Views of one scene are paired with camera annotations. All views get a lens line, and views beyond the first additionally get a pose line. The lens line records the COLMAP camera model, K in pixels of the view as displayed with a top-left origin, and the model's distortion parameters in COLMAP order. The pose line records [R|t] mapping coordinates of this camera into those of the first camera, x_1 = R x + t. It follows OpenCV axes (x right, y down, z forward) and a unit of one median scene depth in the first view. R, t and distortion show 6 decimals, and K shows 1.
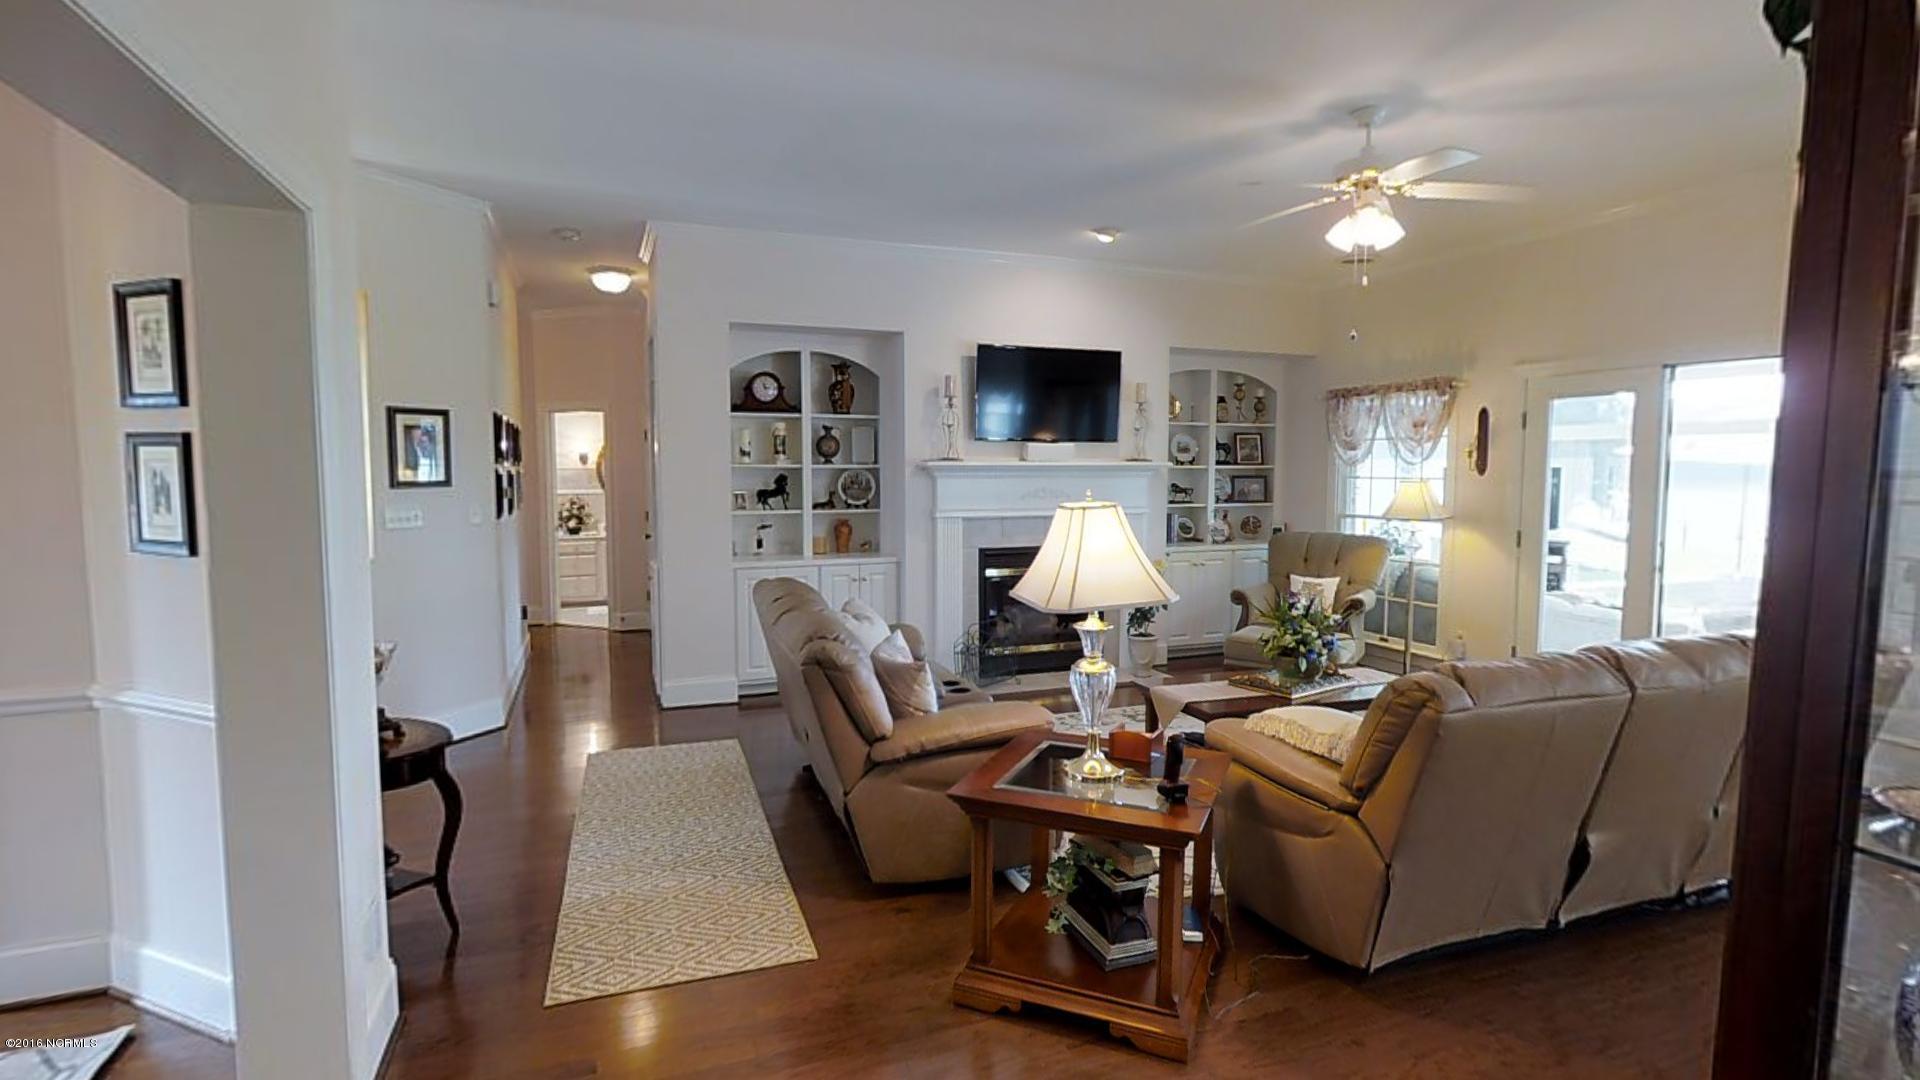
lens RADIAL K [[933.8, 0, 964.7], [0, 933.8, 543.2], [0, 0, 1]] dist [0.002134, -0.002557]
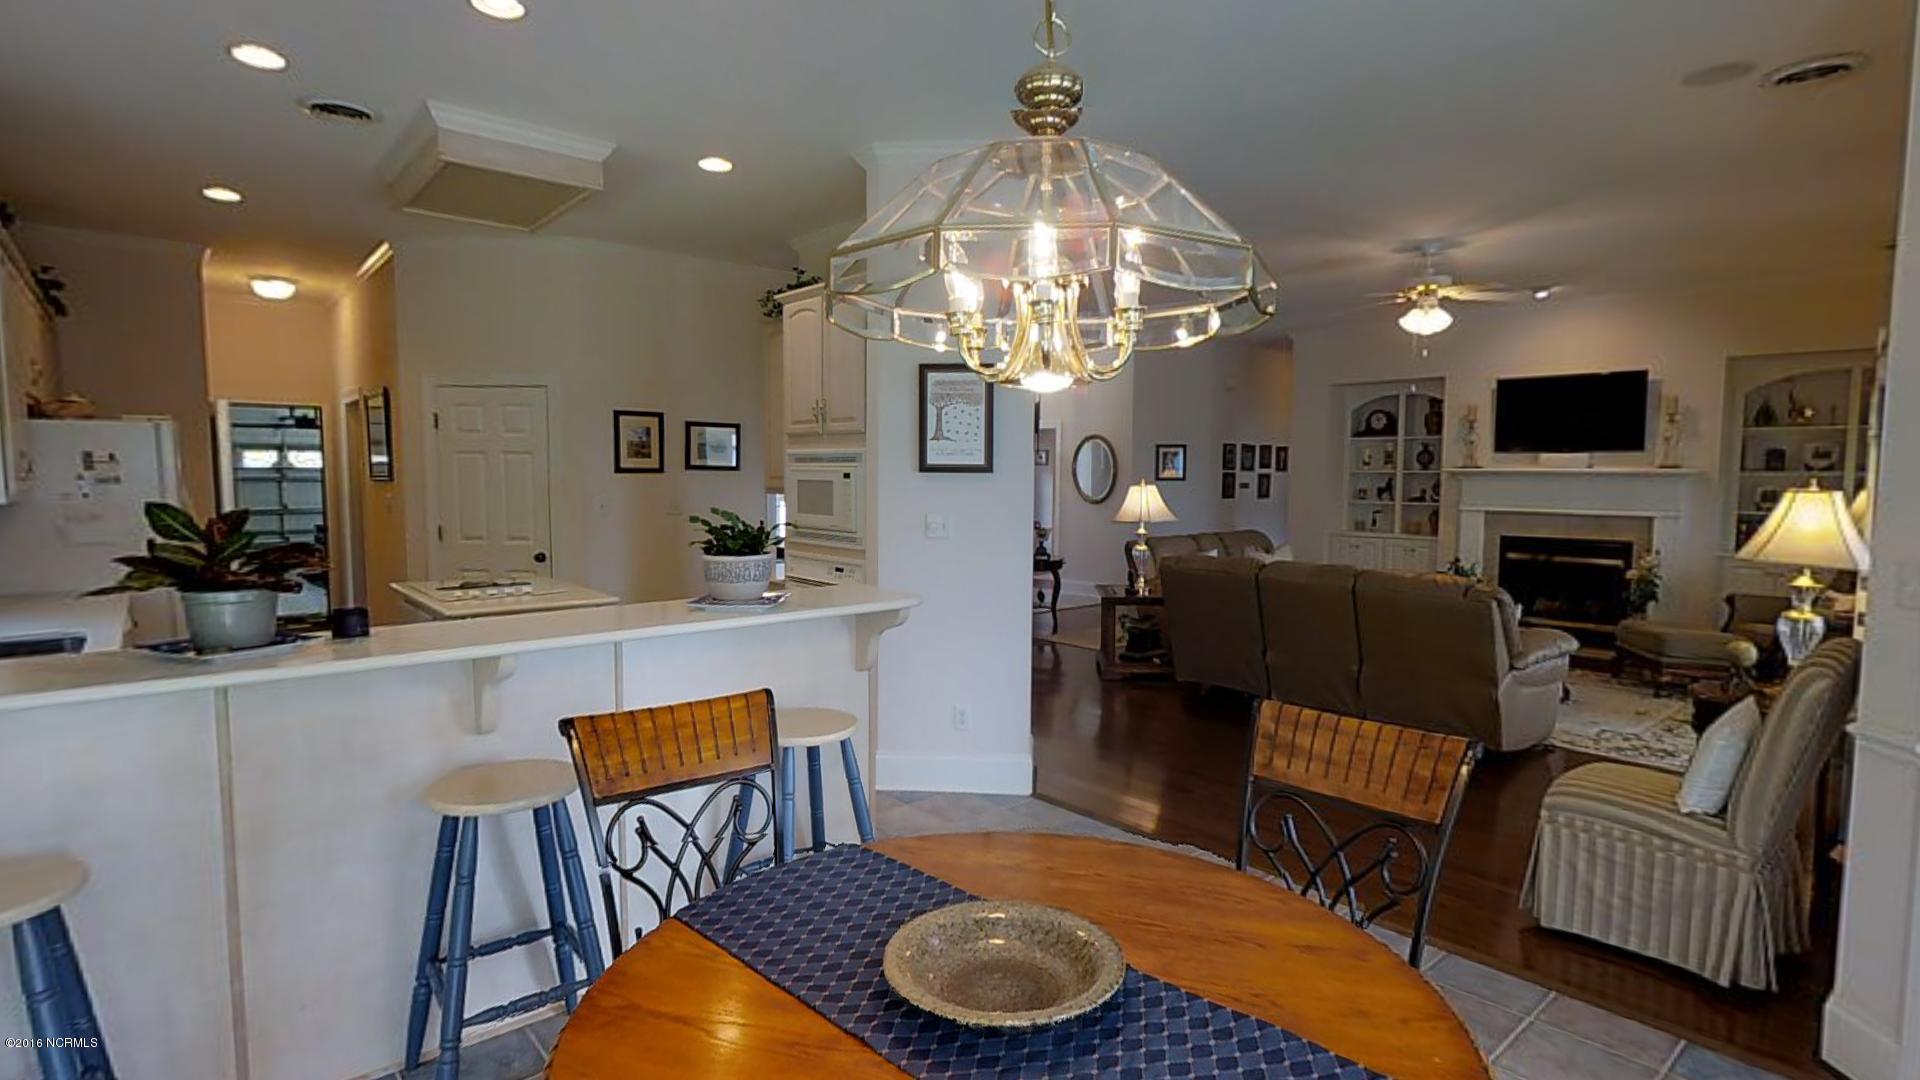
lens RADIAL K [[933.8, 0, 965.8], [0, 933.8, 536.6], [0, 0, 1]] dist [0.002134, -0.002557]
pose [[0.347069, 0.068111, -0.935363, 0.970654], [-0.080717, 0.995828, 0.042563, 0.011532], [0.934360, 0.060727, 0.351119, -0.147642]]
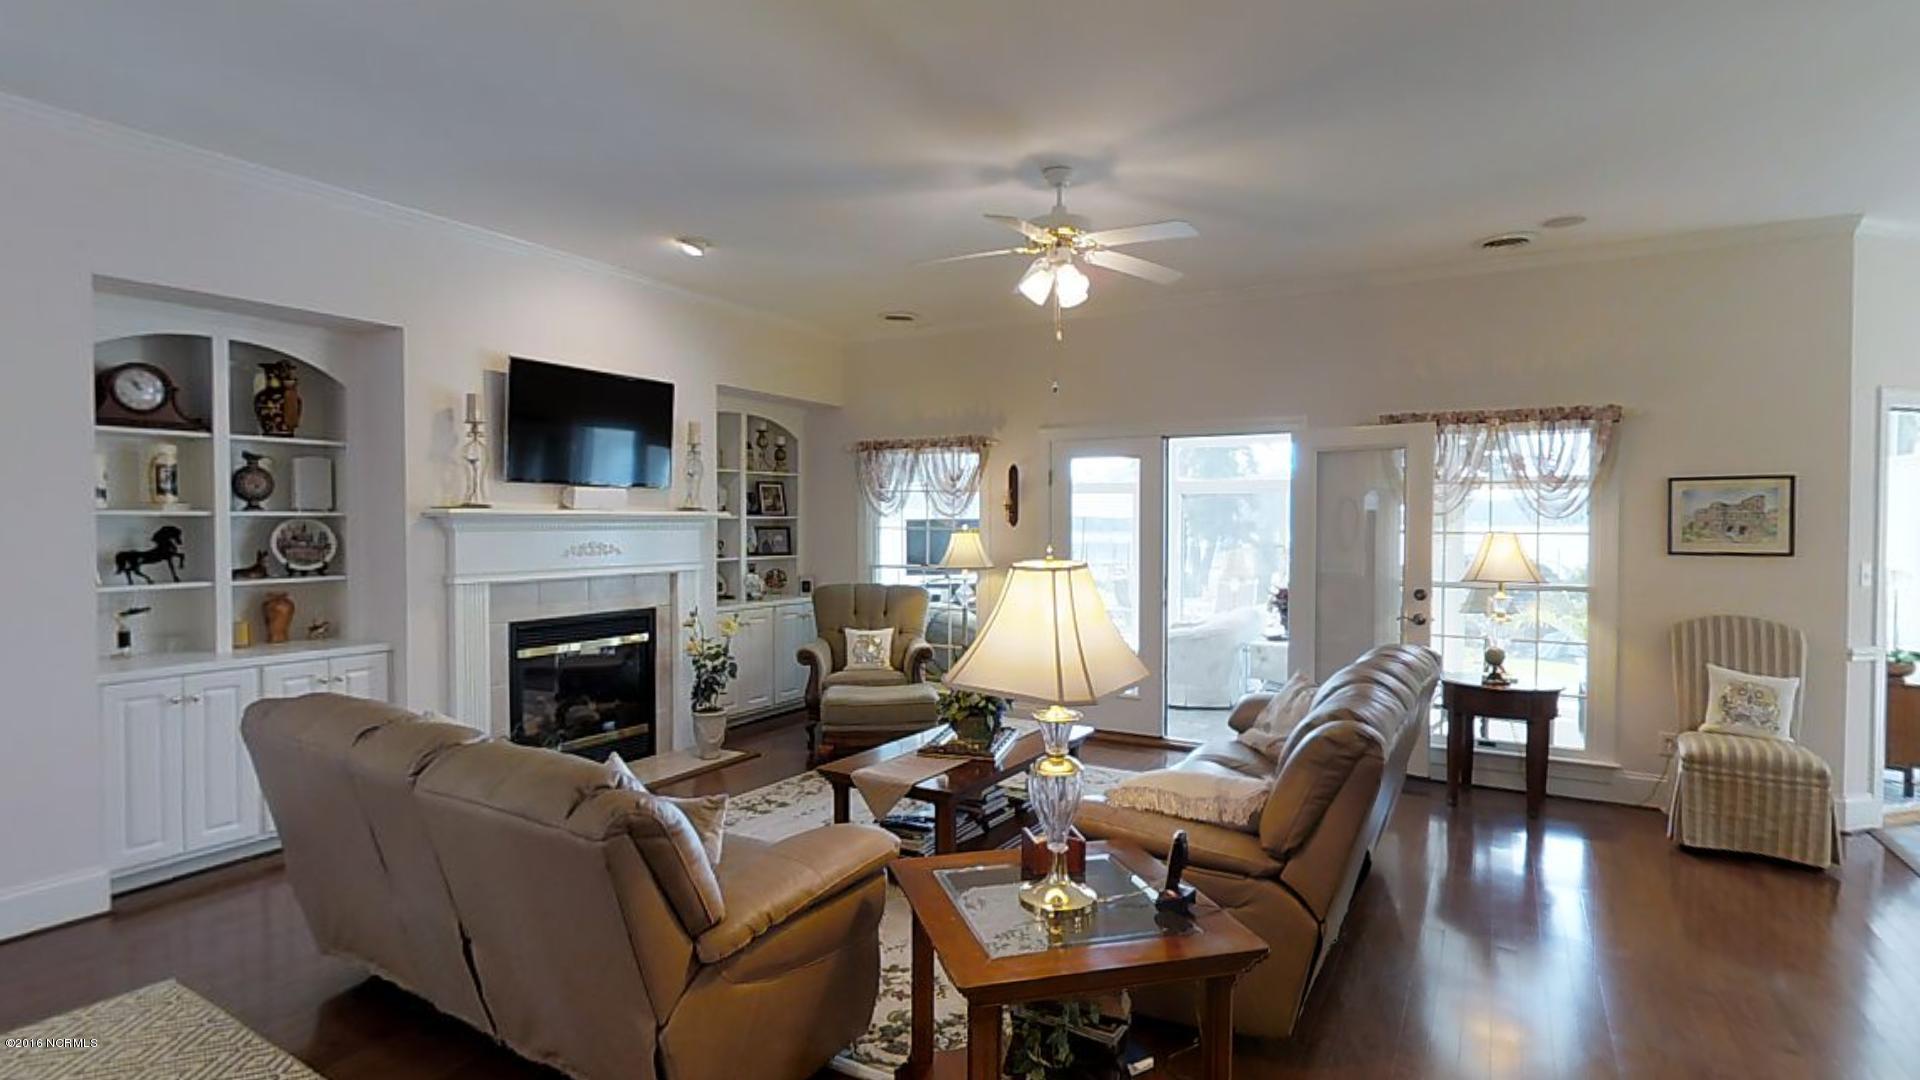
lens RADIAL K [[933.8, 0, 956.3], [0, 933.8, 544.0], [0, 0, 1]] dist [0.002134, -0.002557]
pose [[0.778446, -0.013185, 0.627574, -0.178753], [0.046407, 0.998252, -0.036590, -0.013866], [-0.625994, 0.057607, 0.777697, 0.176298]]
